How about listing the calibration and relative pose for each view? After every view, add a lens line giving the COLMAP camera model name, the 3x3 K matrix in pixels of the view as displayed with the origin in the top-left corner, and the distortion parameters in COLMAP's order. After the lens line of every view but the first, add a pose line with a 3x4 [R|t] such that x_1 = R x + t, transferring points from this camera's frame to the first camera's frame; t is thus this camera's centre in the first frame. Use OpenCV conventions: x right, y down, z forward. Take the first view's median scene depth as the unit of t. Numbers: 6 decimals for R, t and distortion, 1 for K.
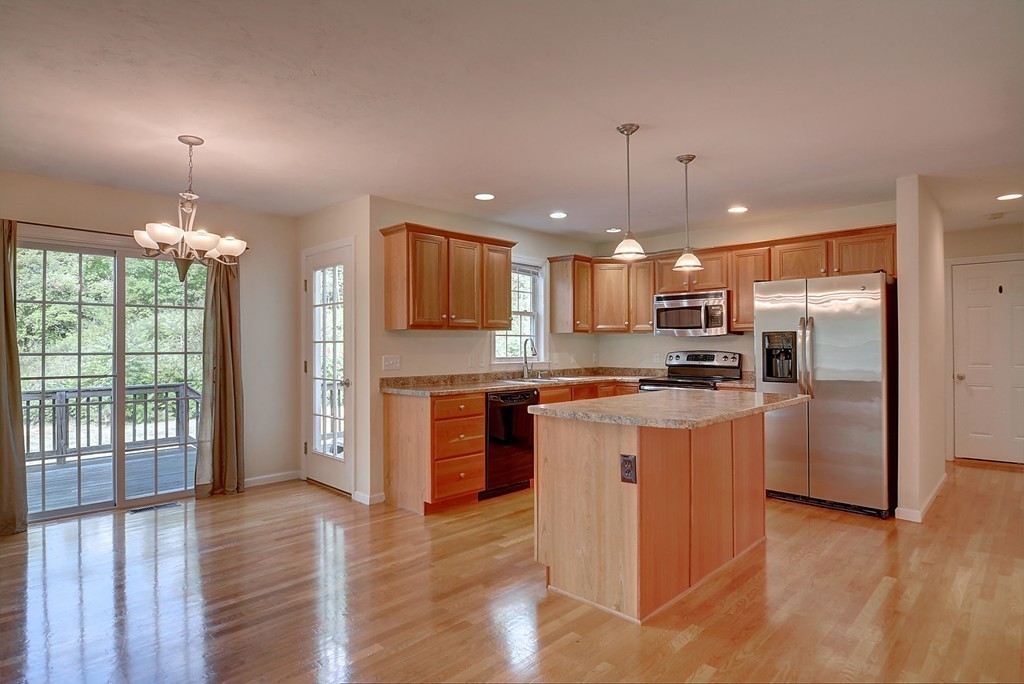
lens RADIAL K [[552.6, 0, 517.5], [0, 552.6, 341.2], [0, 0, 1]] dist [-0.007151, 0.000147]
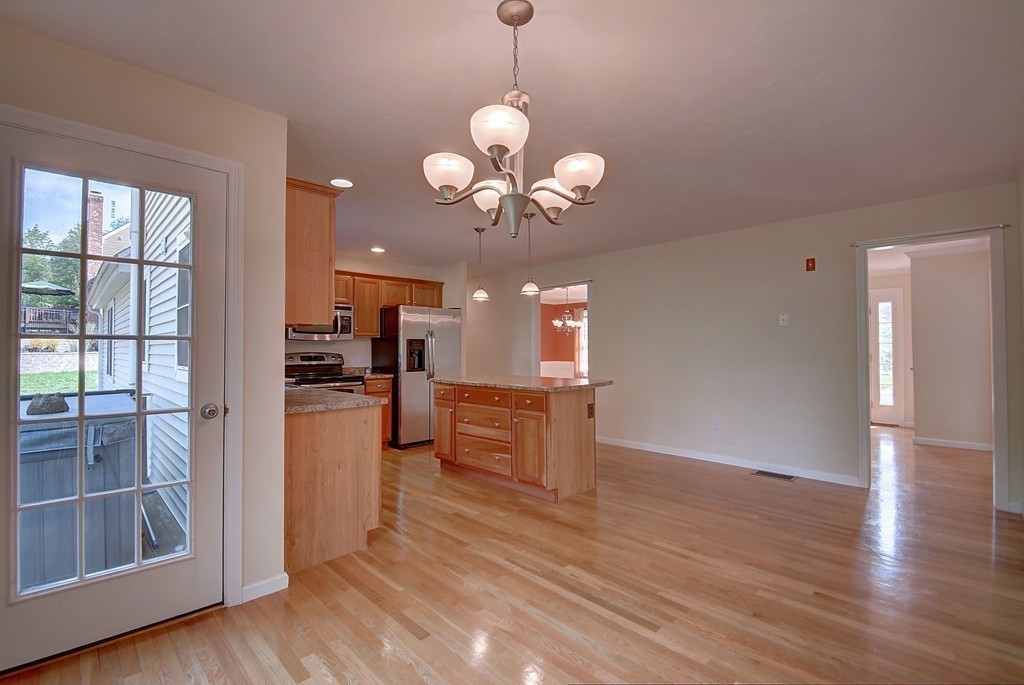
lens RADIAL K [[452.8, 0, 504.8], [0, 452.8, 342.0], [0, 0, 1]] dist [-0.003939, -0.003053]
pose [[0.035967, 0.015196, 0.999237, -0.659105], [-0.005262, 0.999873, -0.015016, 0.007431], [-0.999339, -0.004717, 0.036042, 0.586738]]
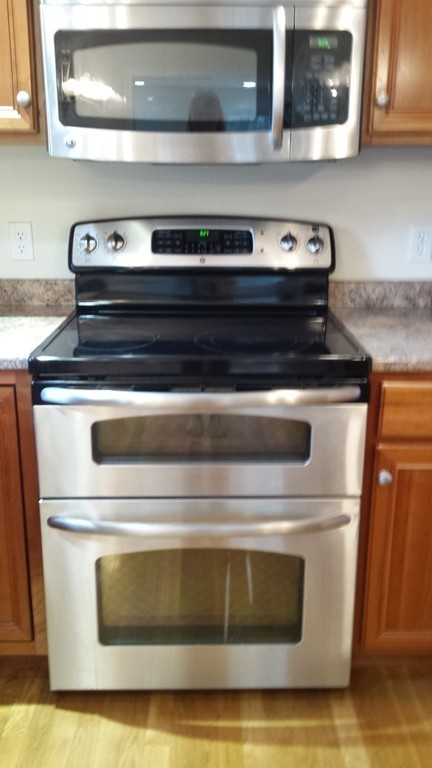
lens RADIAL K [[696.2, 0, 215.9], [0, 696.2, 378.6], [0, 0, 1]] dist [0.032123, -0.011862]
pose [[0.734083, -0.183529, 0.653789, 0.092976], [-0.014842, 0.958218, 0.285653, -0.005610], [-0.678898, -0.219397, 0.700687, 0.770974]]
